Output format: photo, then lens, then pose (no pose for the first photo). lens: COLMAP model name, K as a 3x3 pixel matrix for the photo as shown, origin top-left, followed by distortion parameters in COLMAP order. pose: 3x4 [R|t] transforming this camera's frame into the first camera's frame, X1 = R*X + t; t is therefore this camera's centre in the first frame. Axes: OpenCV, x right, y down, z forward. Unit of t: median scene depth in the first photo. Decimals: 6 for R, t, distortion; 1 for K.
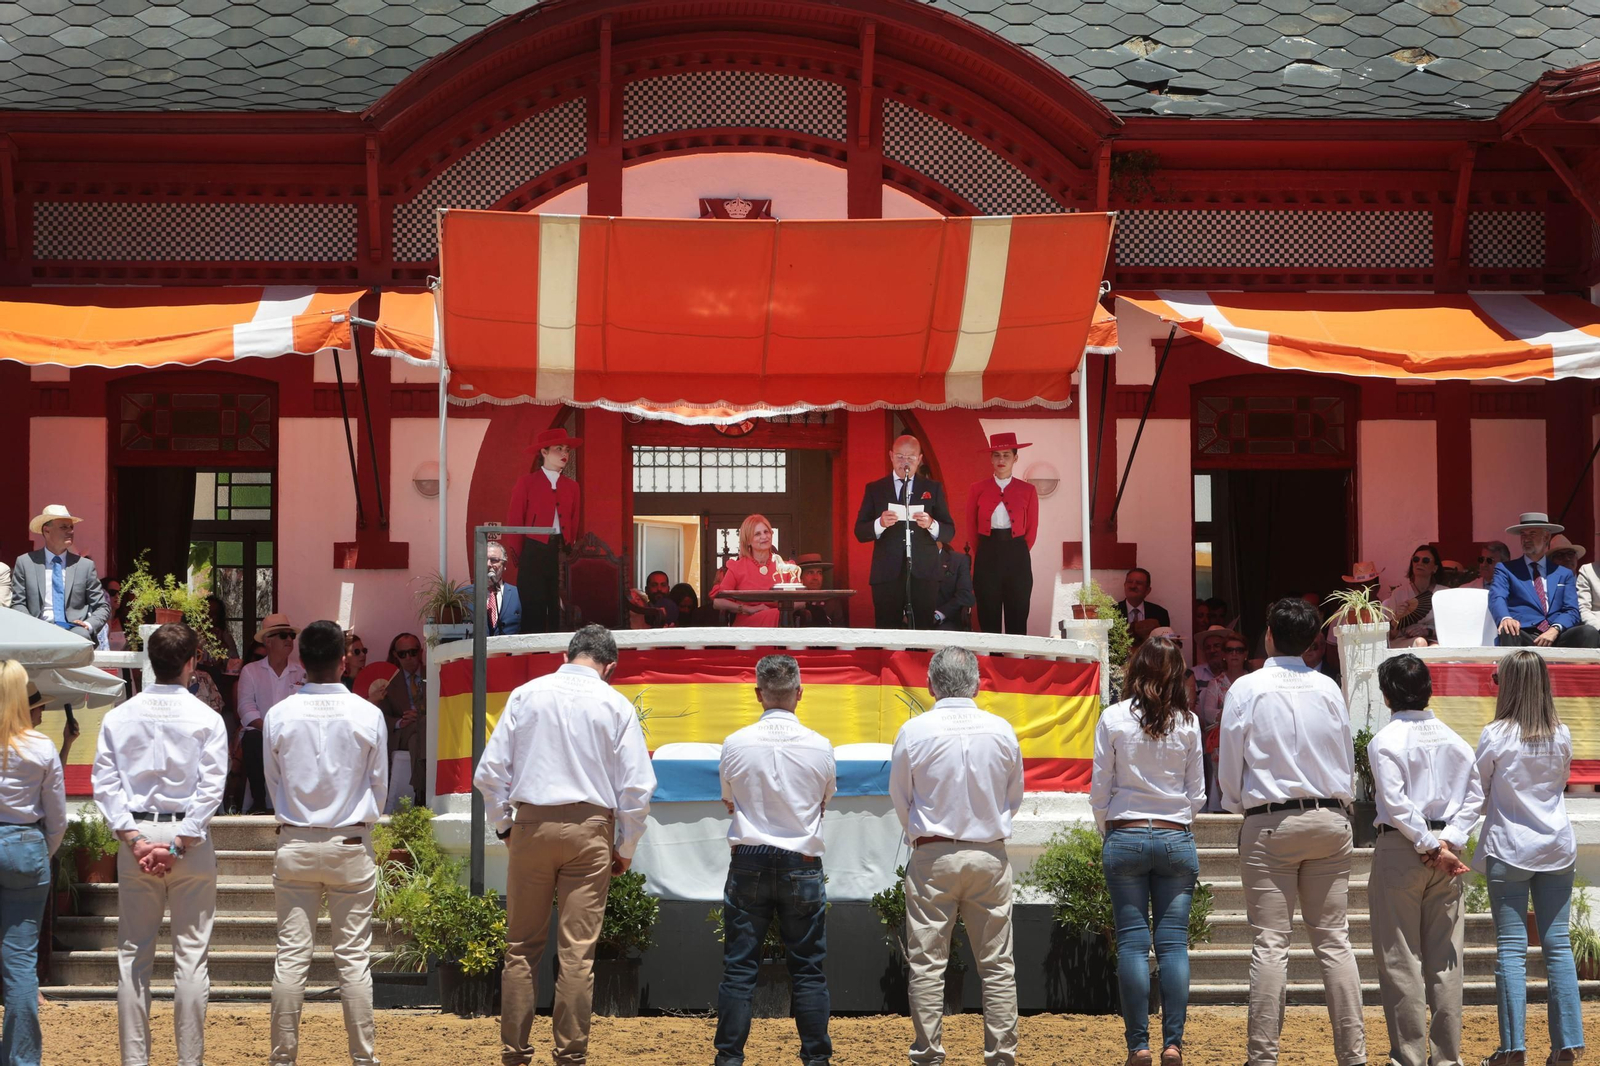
lens RADIAL K [[4346.9, 0, 802.5], [0, 4346.9, 537.8], [0, 0, 1]] dist [0.370030, 0.000000]
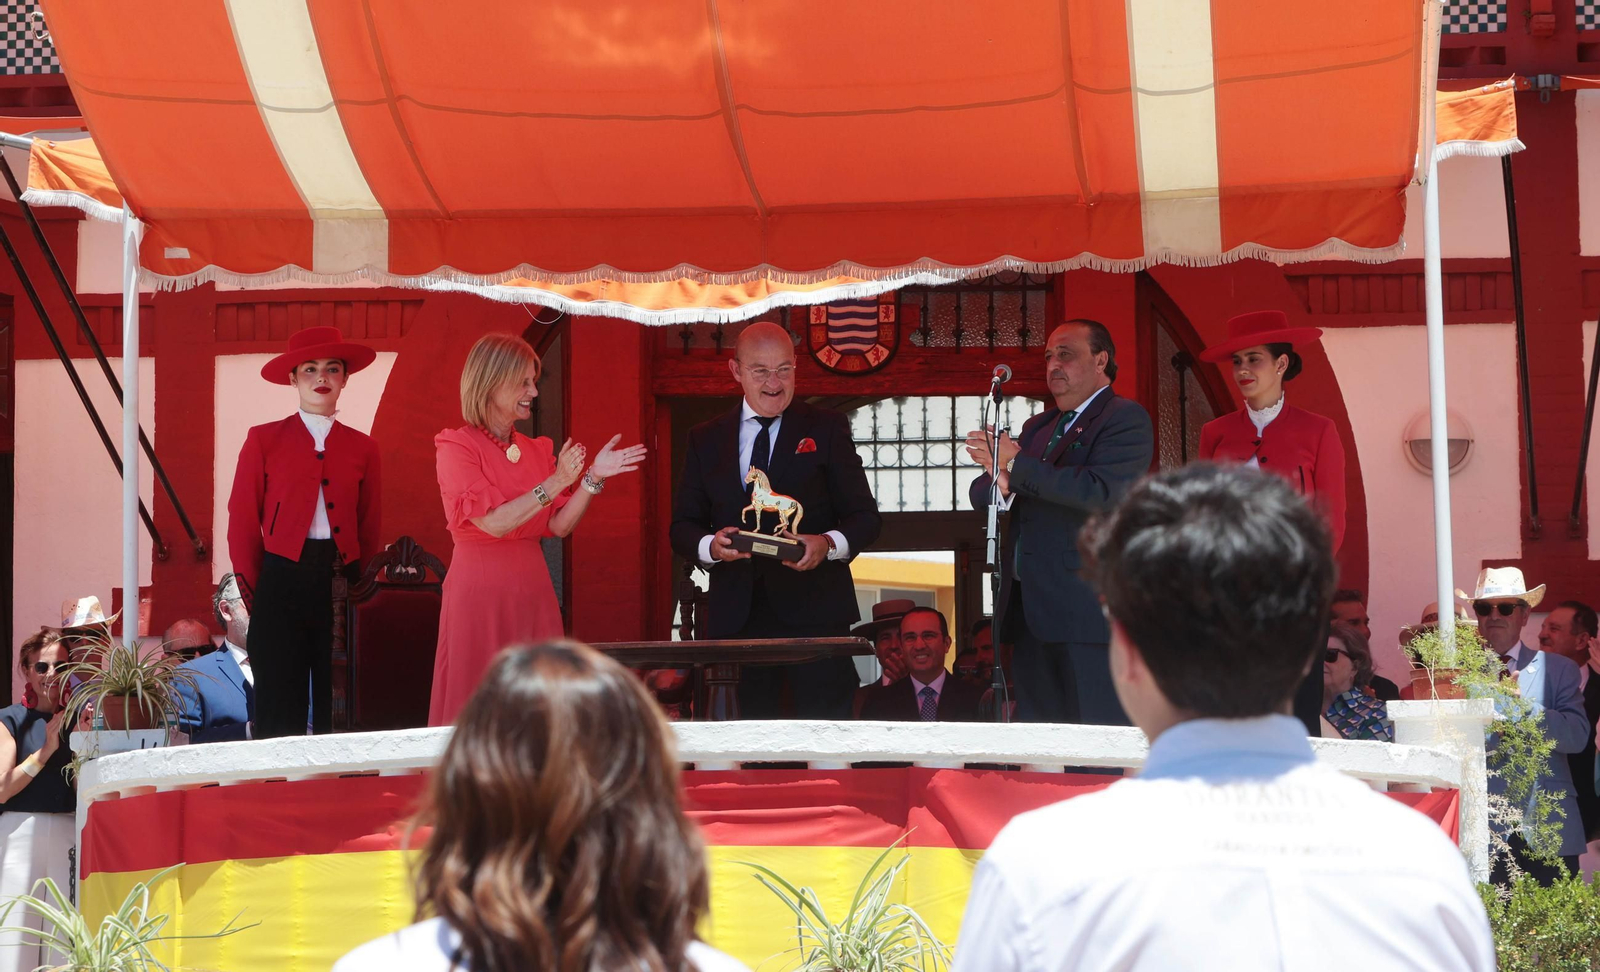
lens RADIAL K [[5116.2, 0, 808.7], [0, 5116.2, 476.4], [0, 0, 1]] dist [-0.030534, 0.000000]
pose [[0.988721, -0.024096, -0.147818, 0.079984], [0.018685, 0.999107, -0.037882, 0.014354], [0.148599, 0.034693, 0.988289, 0.435442]]
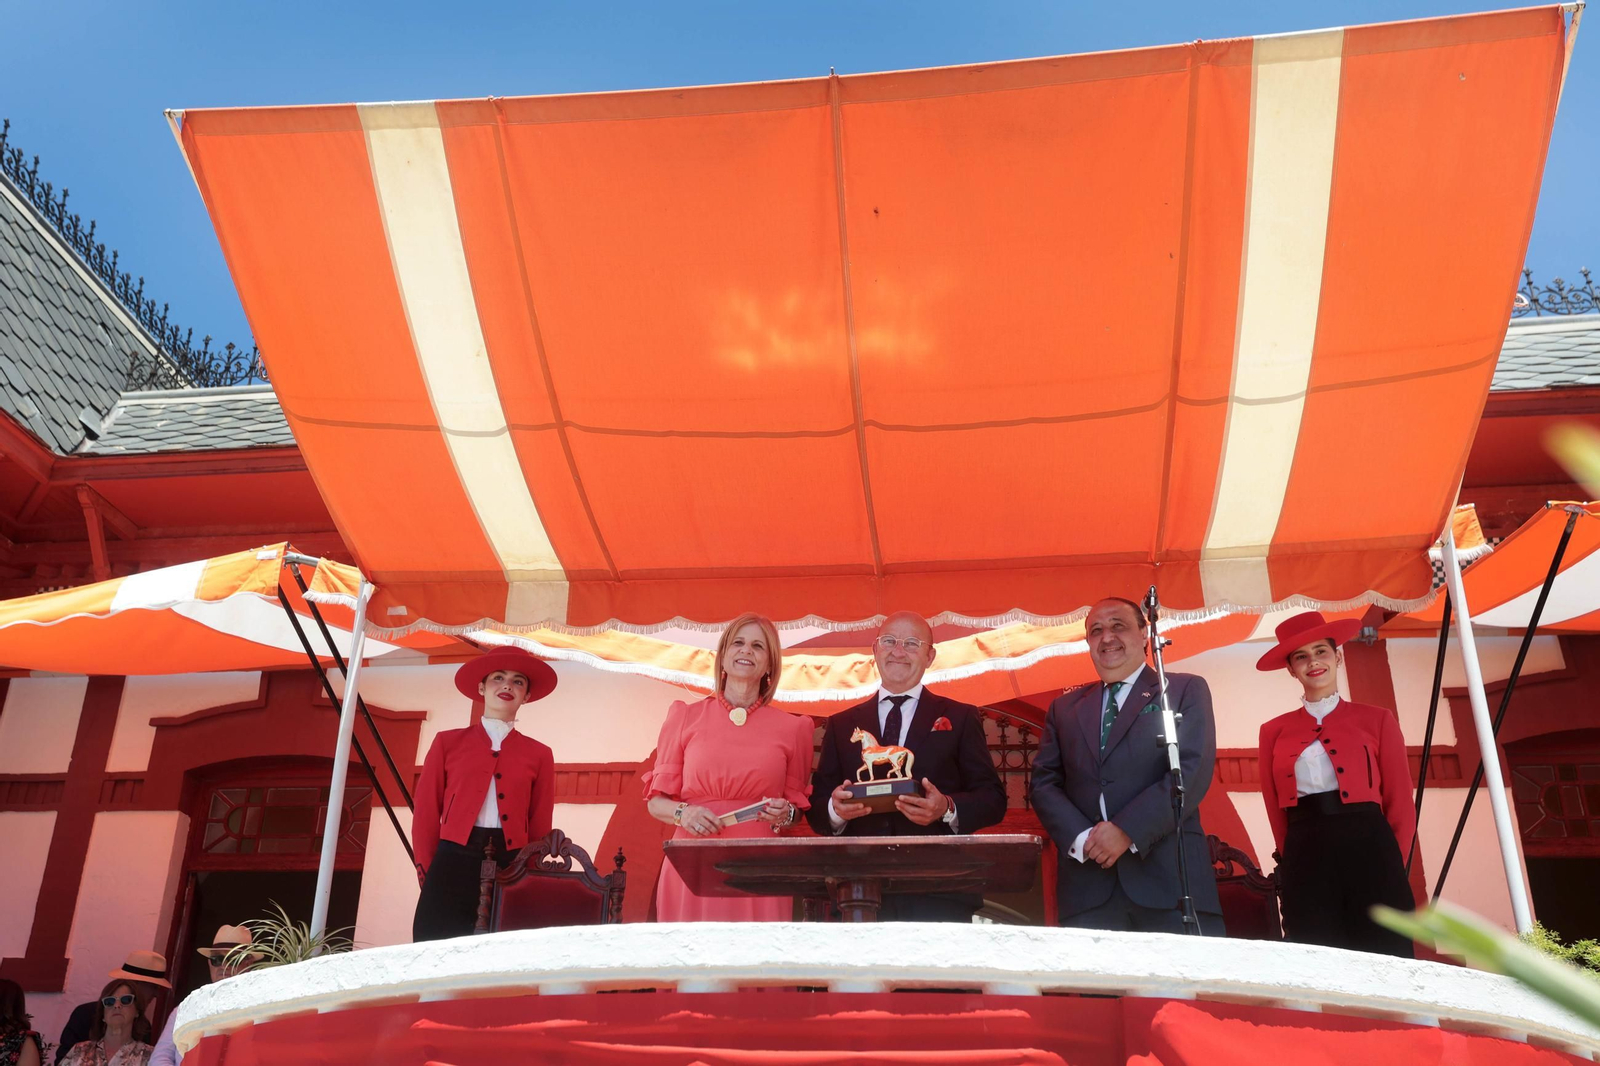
lens RADIAL K [[1584.0, 0, 794.1], [0, 1584.0, 531.4], [0, 0, 1]] dist [-0.022458, 0.000000]
pose [[0.985500, -0.054179, -0.160795, 0.013857], [-0.005097, 0.937772, -0.347215, 0.031598], [0.169600, 0.343000, 0.923897, 0.802061]]
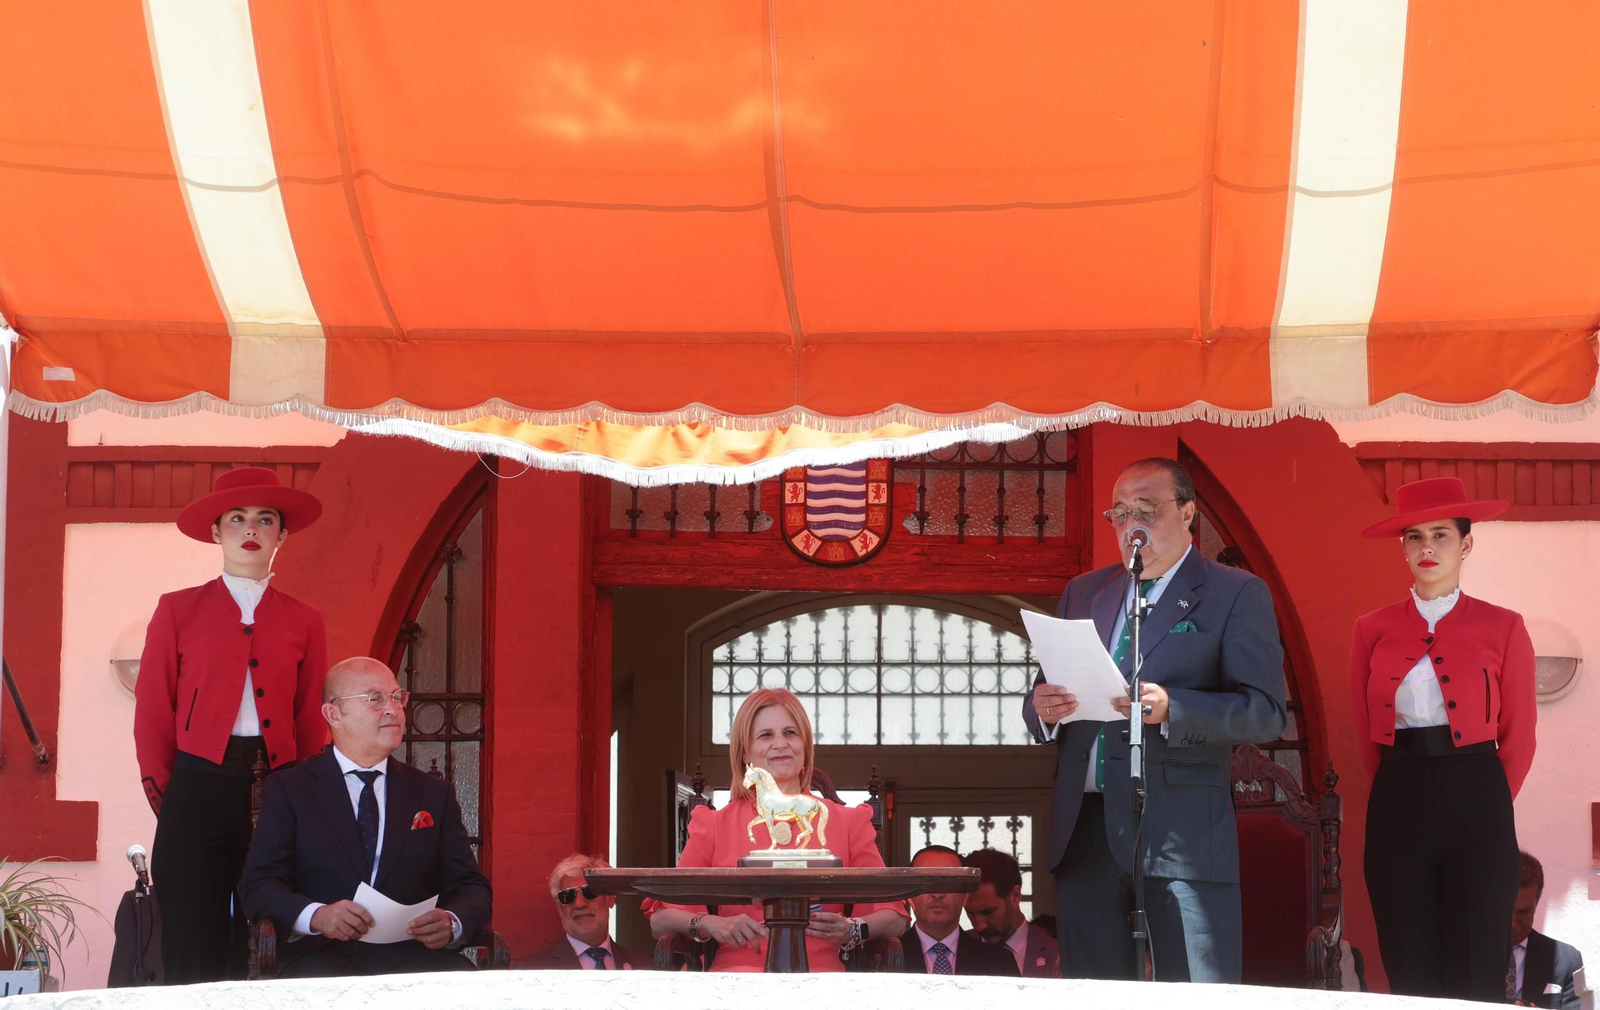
lens RADIAL K [[5261.7, 0, 786.5], [0, 5261.7, 506.2], [0, 0, 1]] dist [-0.017668, 0.000000]
pose [[0.994999, -0.005707, -0.099726, 0.036722], [-0.002546, 0.996593, -0.082436, 0.016704], [0.099857, 0.082278, 0.991594, 0.533313]]
